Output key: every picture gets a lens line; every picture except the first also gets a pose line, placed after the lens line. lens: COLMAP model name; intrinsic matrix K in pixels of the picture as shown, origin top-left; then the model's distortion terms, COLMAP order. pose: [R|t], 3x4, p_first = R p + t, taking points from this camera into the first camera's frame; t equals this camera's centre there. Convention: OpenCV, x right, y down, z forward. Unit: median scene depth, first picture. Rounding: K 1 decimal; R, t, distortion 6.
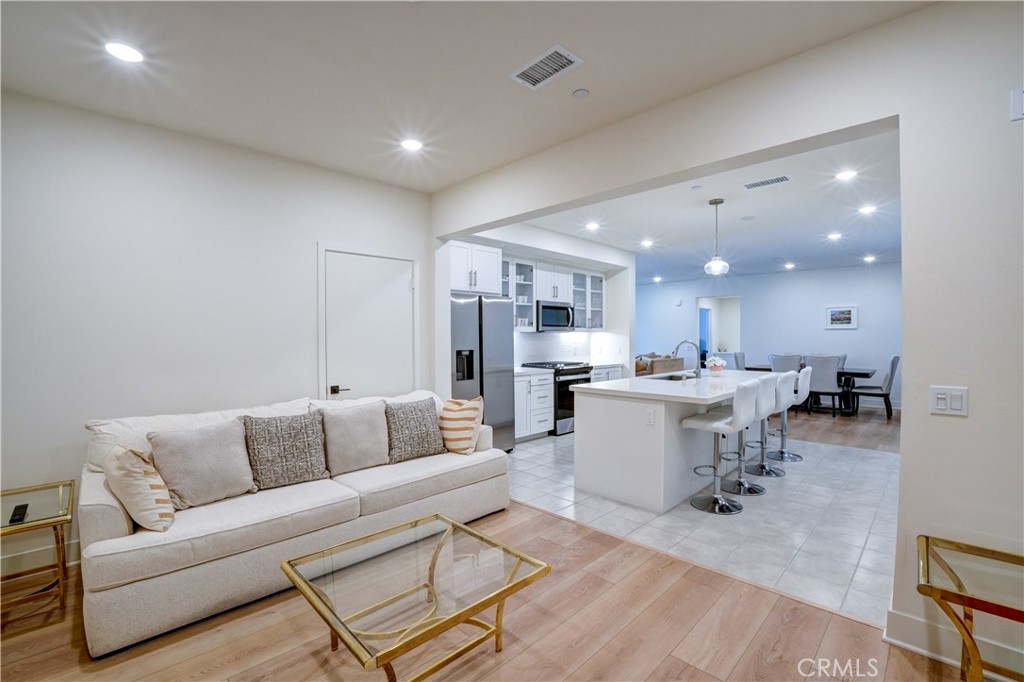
lens RADIAL K [[454.4, 0, 520.8], [0, 454.4, 338.1], [0, 0, 1]] dist [-0.052399, 0.008566]
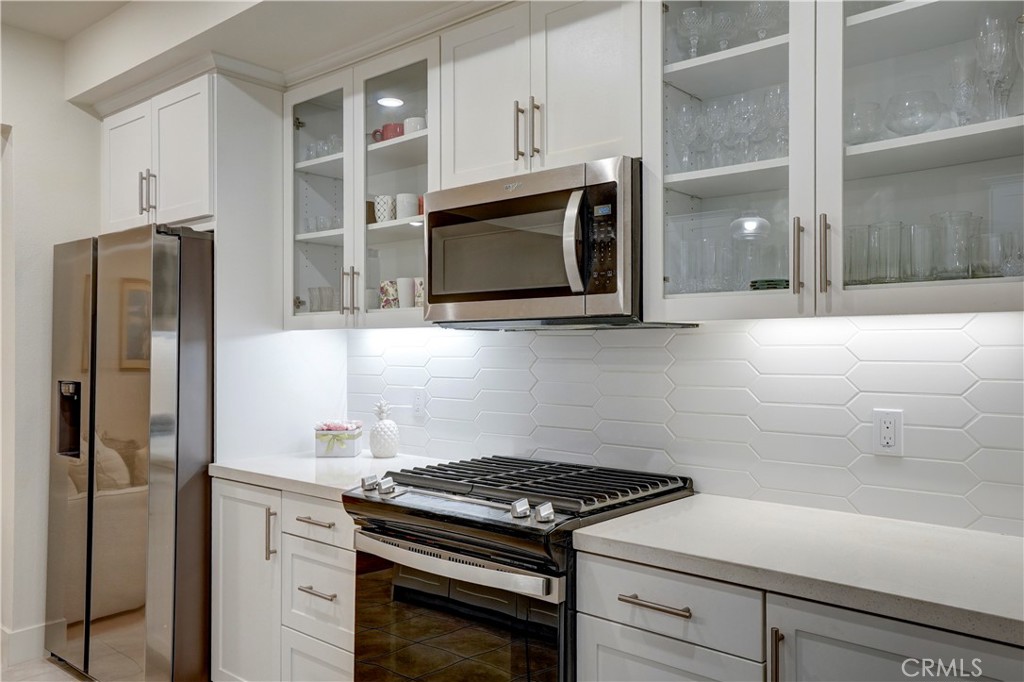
lens RADIAL K [[786.5, 0, 505.3], [0, 786.5, 339.9], [0, 0, 1]] dist [0.047713, -0.020260]
pose [[0.049427, -0.006038, -0.998759, 0.450823], [-0.000723, 0.999981, -0.006081, -0.004501], [0.998777, 0.001023, 0.049421, 1.011140]]
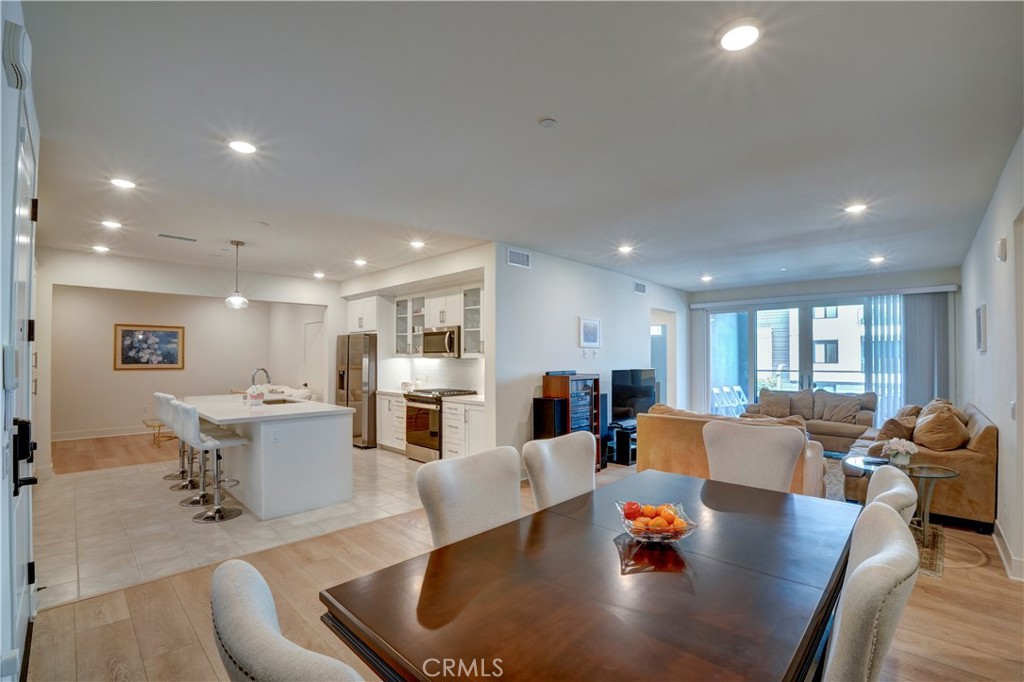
lens RADIAL K [[454.4, 0, 501.2], [0, 454.4, 351.1], [0, 0, 1]] dist [-0.052399, 0.008566]
pose [[-0.025683, -0.011601, -0.999603, 1.079185], [-0.001813, 0.999932, -0.011558, -0.018304], [0.999668, 0.001516, -0.025703, 1.196292]]
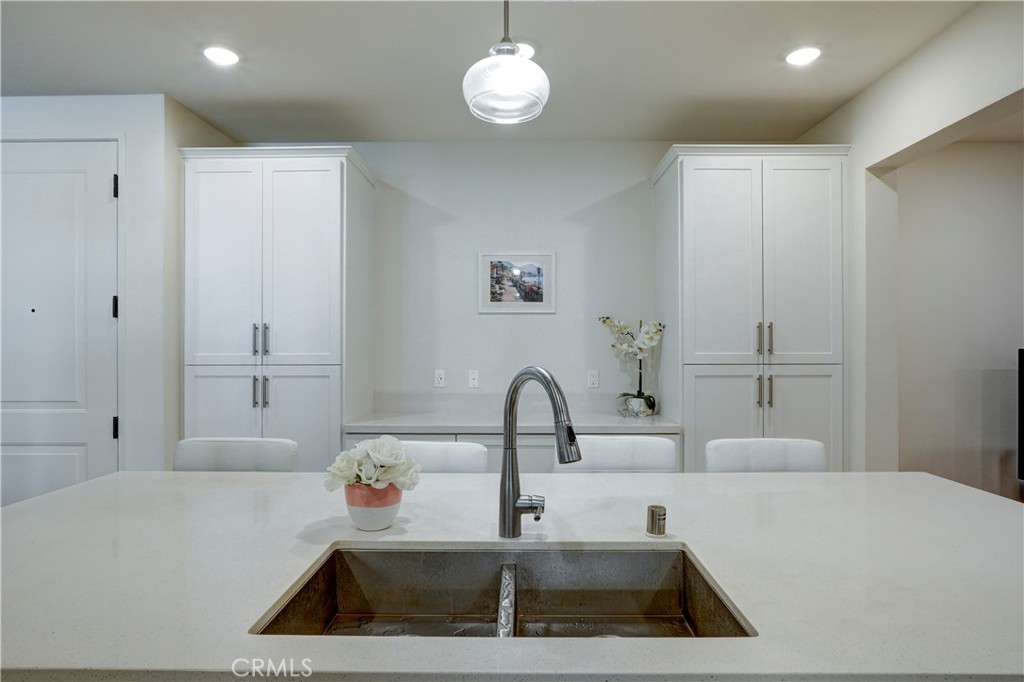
lens RADIAL K [[593.5, 0, 522.0], [0, 593.5, 343.3], [0, 0, 1]] dist [-0.008791, 0.003706]
pose [[-0.697282, 0.001463, 0.716795, 0.116976], [0.004951, 0.999984, 0.002775, -0.007239], [-0.716779, 0.005483, -0.697278, 0.883099]]
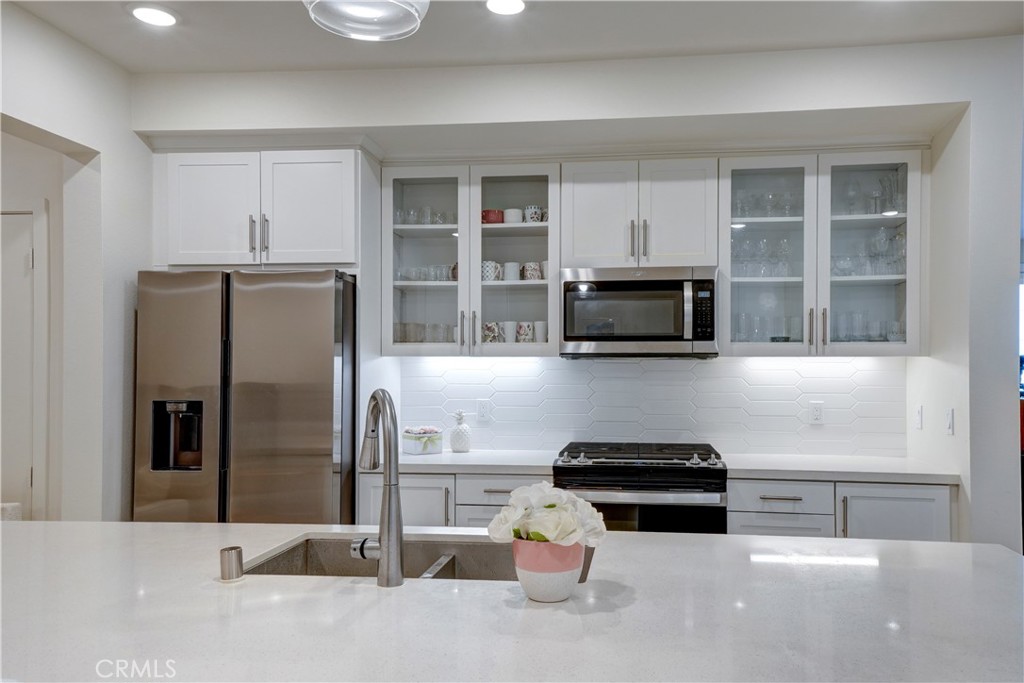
lens RADIAL K [[786.5, 0, 535.1], [0, 786.5, 360.7], [0, 0, 1]] dist [0.047713, -0.020260]
pose [[0.606697, -0.003952, -0.794923, 0.516479], [-0.005648, 0.999941, -0.009282, -0.004757], [0.794913, 0.010121, 0.606639, 0.605119]]
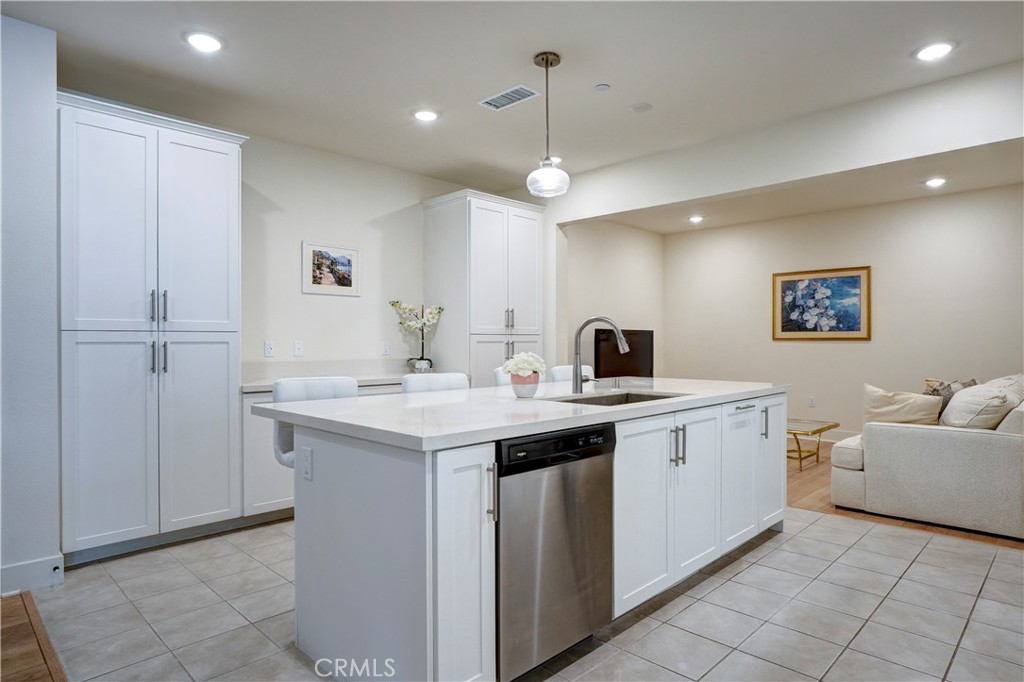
lens RADIAL K [[590.4, 0, 520.5], [0, 590.4, 339.8], [0, 0, 1]] dist [-0.032270, 0.013161]
pose [[-0.999998, 0.001543, 0.001412, 0.327304], [0.001547, 0.999994, 0.003173, 0.019114], [-0.001408, 0.003175, -0.999994, 1.212615]]
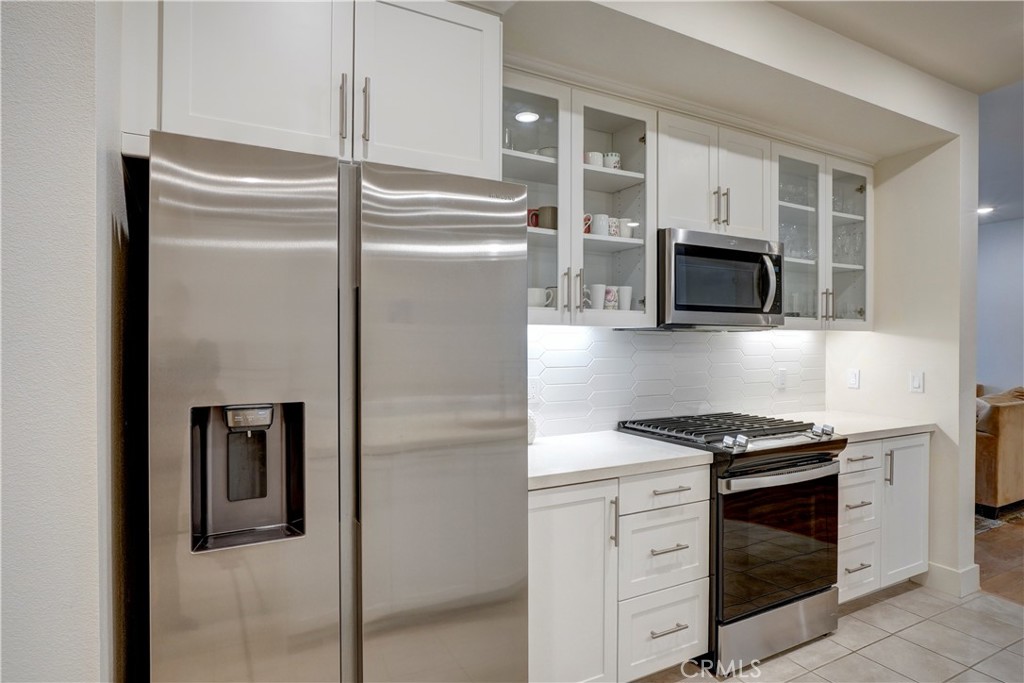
lens RADIAL K [[551.8, 0, 508.7], [0, 551.8, 345.3], [0, 0, 1]] dist [-0.026087, -0.000080]
pose [[0.948796, 0.007555, -0.315801, 0.058163], [-0.006219, 0.999967, 0.005239, -0.002431], [0.315830, -0.003007, 0.948811, 0.595708]]
